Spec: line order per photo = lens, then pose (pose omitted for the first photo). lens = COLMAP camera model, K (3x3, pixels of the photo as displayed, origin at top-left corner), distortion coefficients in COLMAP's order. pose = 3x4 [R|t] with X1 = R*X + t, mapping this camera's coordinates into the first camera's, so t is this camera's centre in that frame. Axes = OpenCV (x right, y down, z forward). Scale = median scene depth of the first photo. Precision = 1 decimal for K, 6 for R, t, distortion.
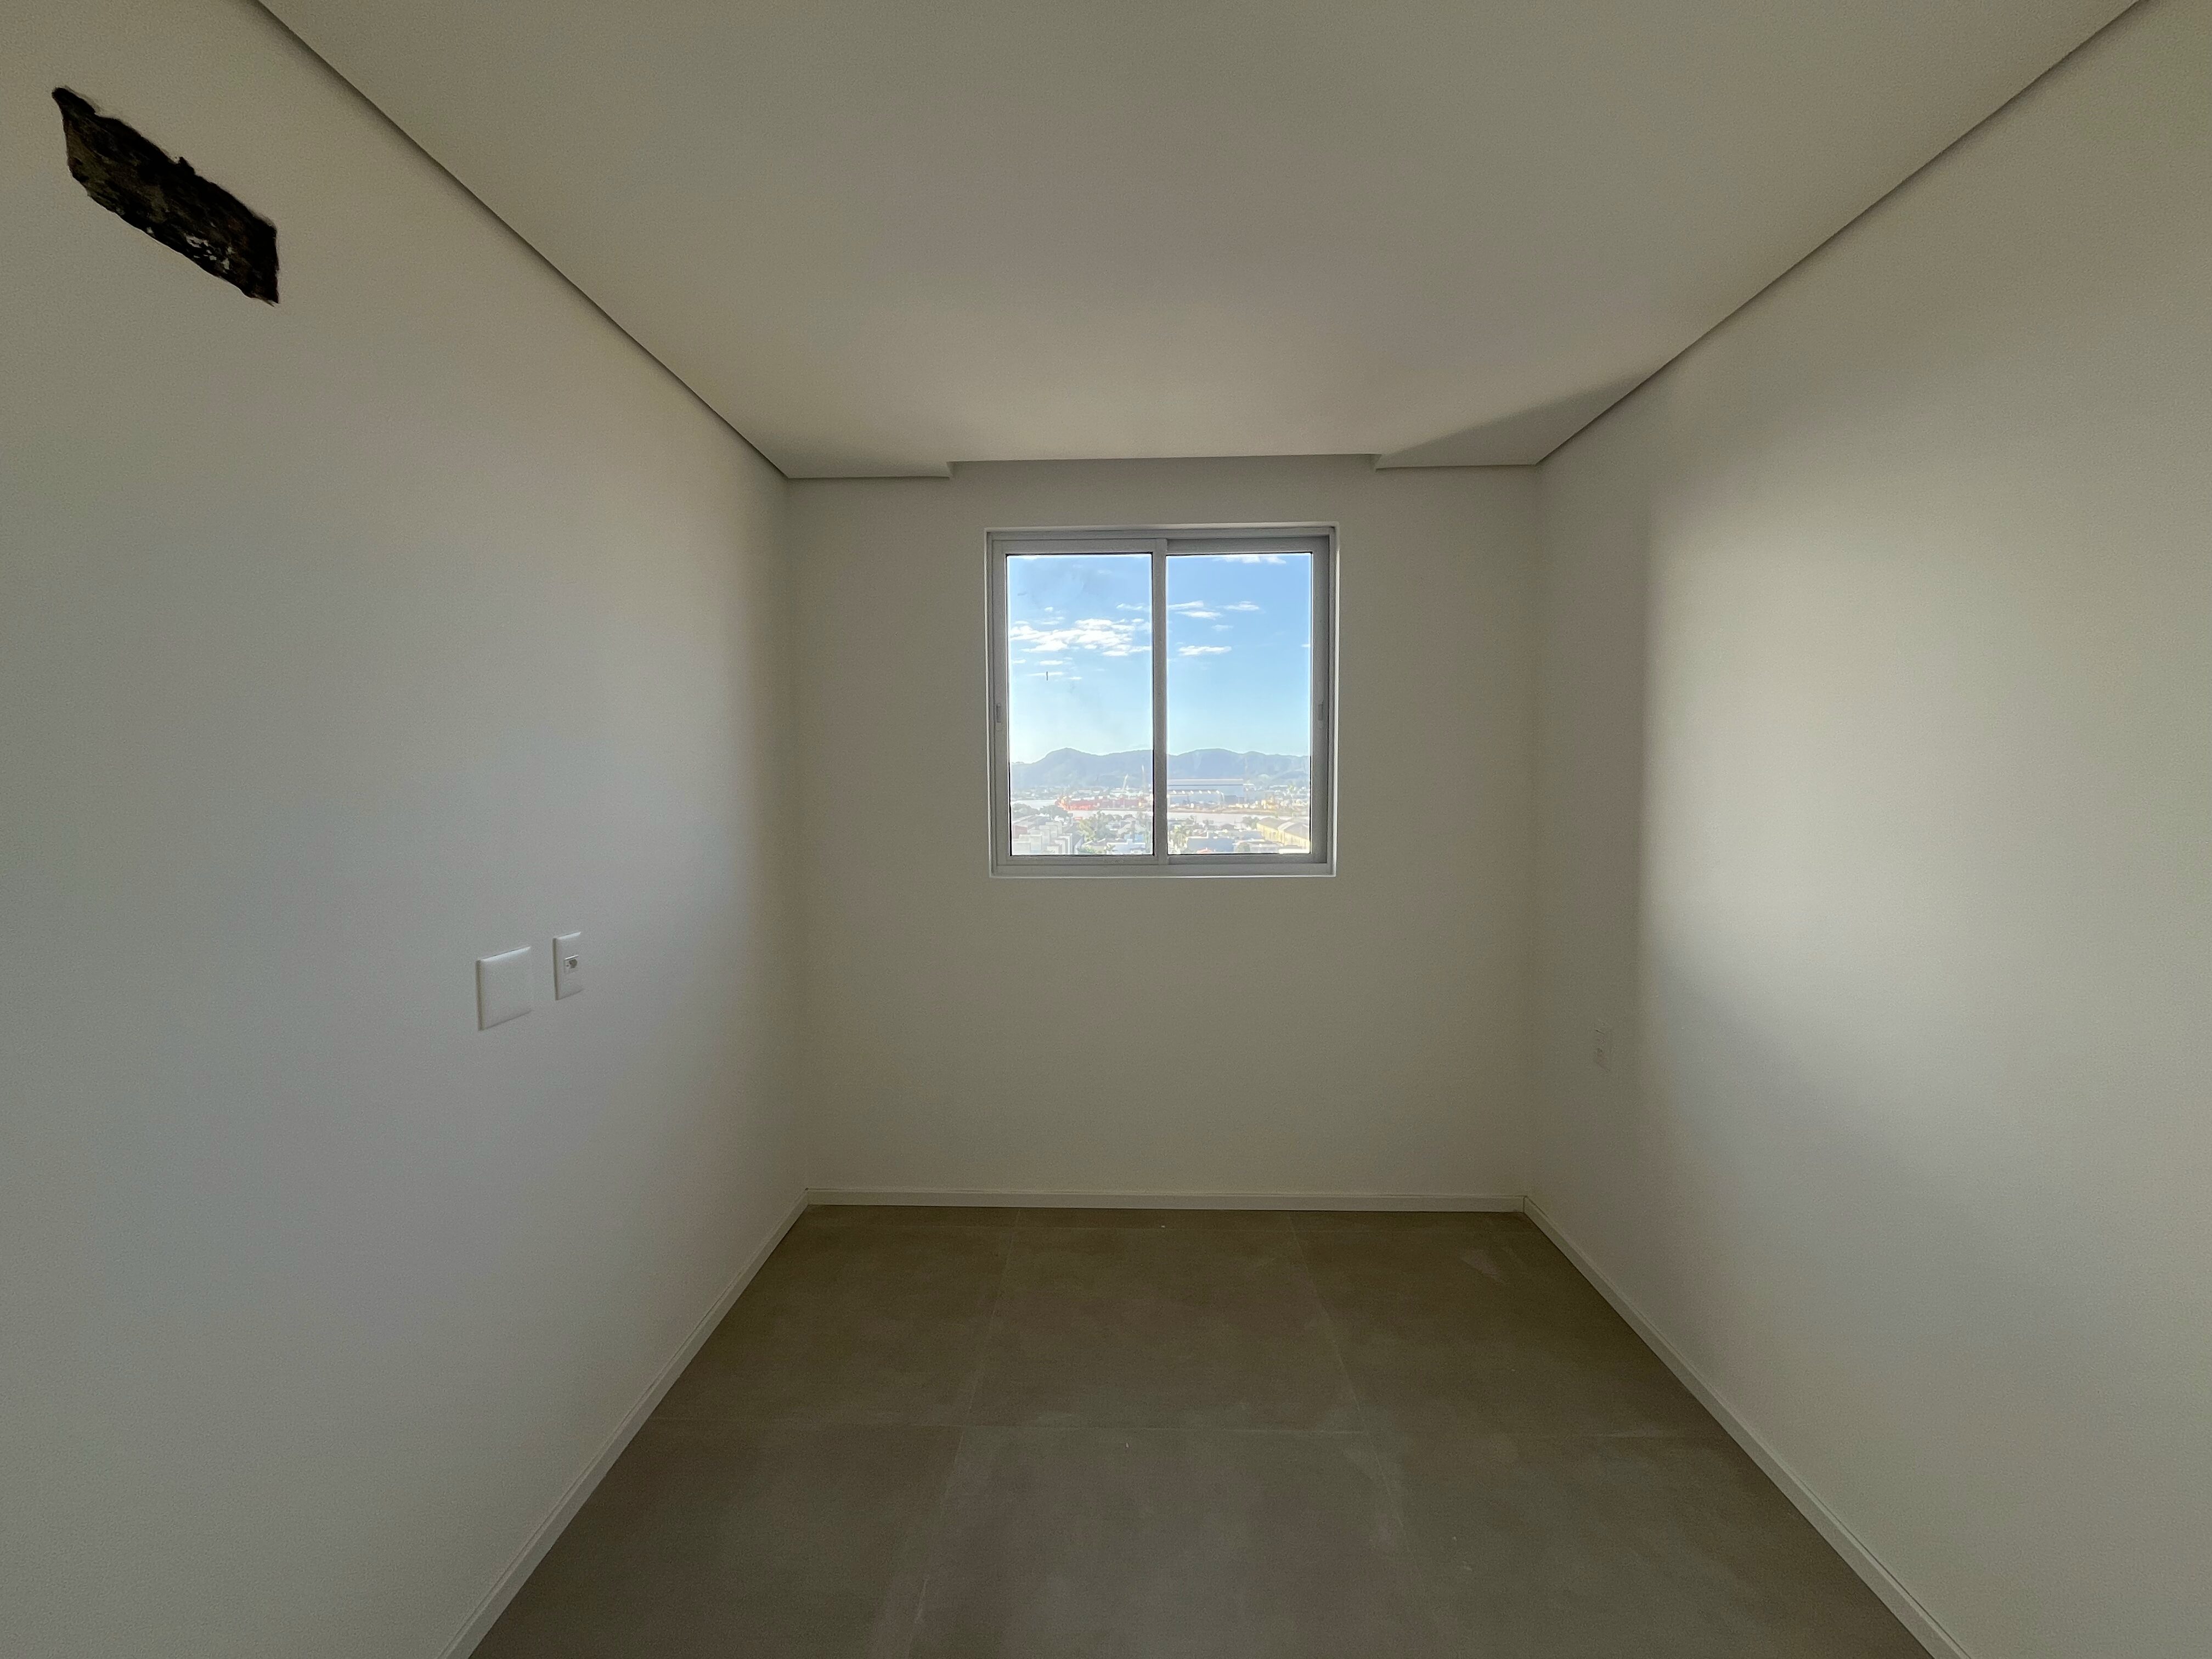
lens RADIAL K [[904.3, 0, 1106.0], [0, 904.3, 829.5], [0, 0, 1]] dist [-0.002728, -0.000288]
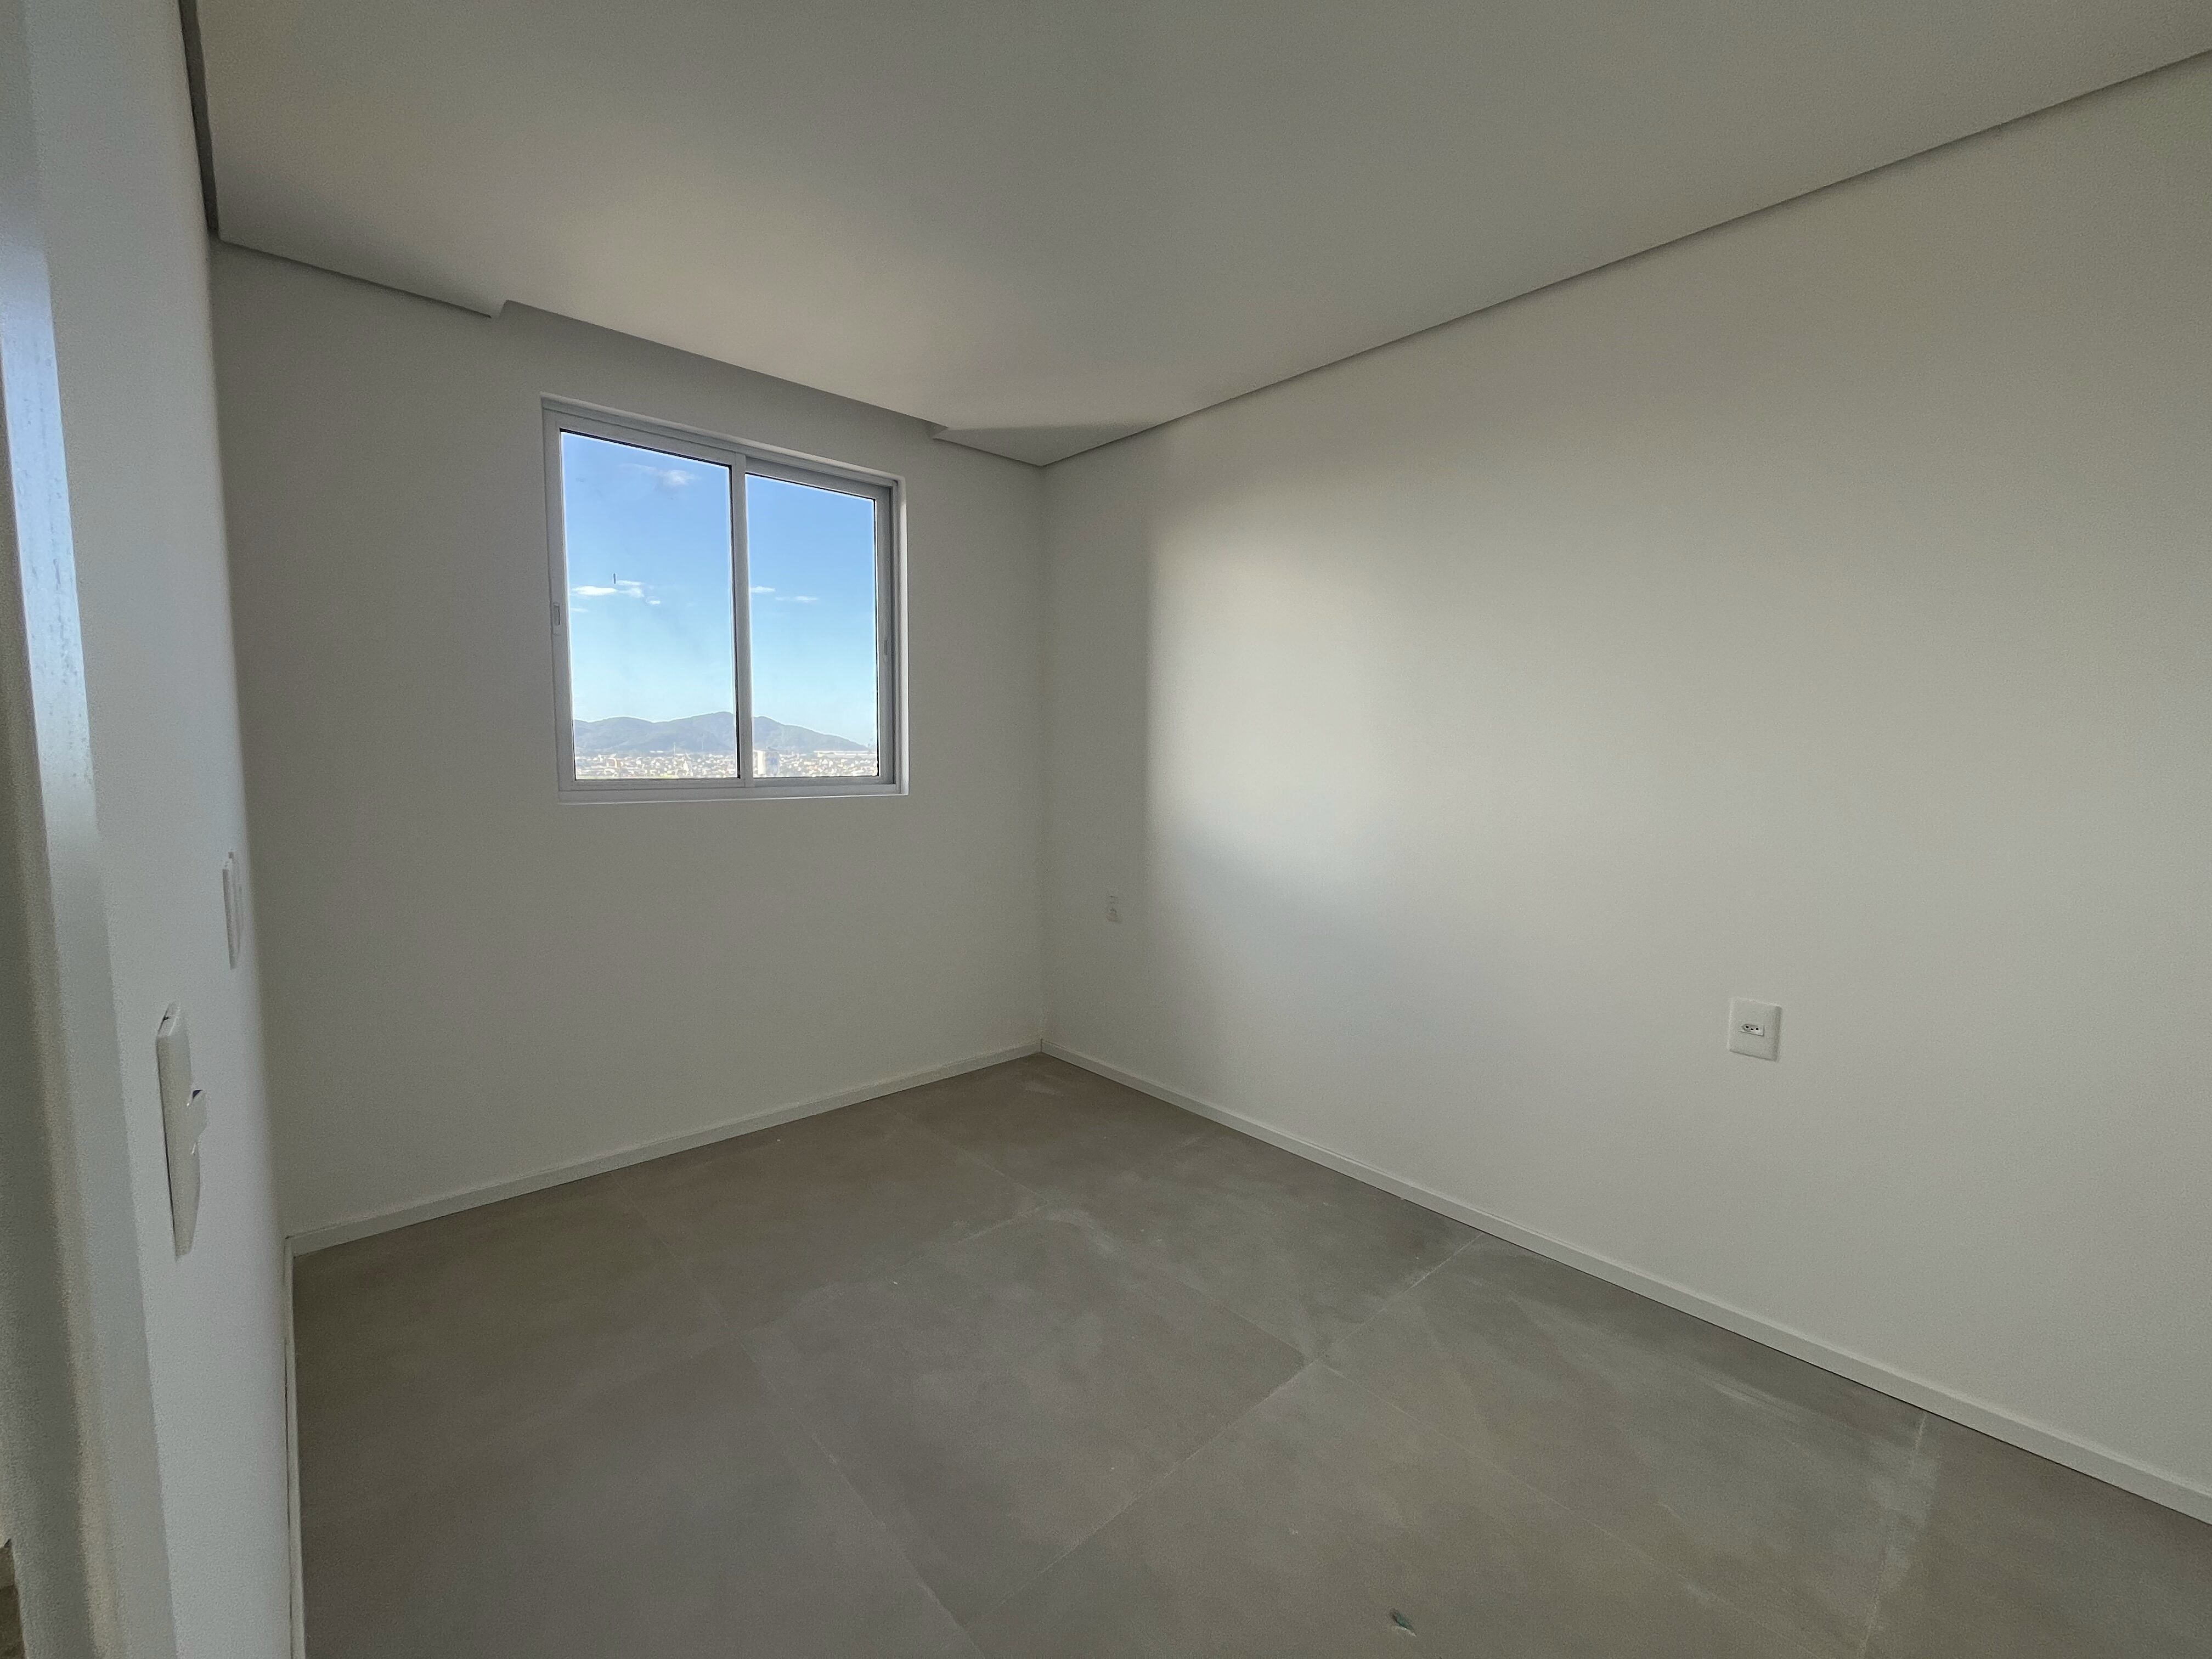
lens RADIAL K [[904.3, 0, 1106.0], [0, 904.3, 829.5], [0, 0, 1]] dist [-0.002728, -0.000288]
pose [[0.714369, -0.048298, 0.698100, -0.361468], [0.023385, 0.998706, 0.045165, 0.050231], [-0.699378, -0.015939, 0.714574, 0.016465]]
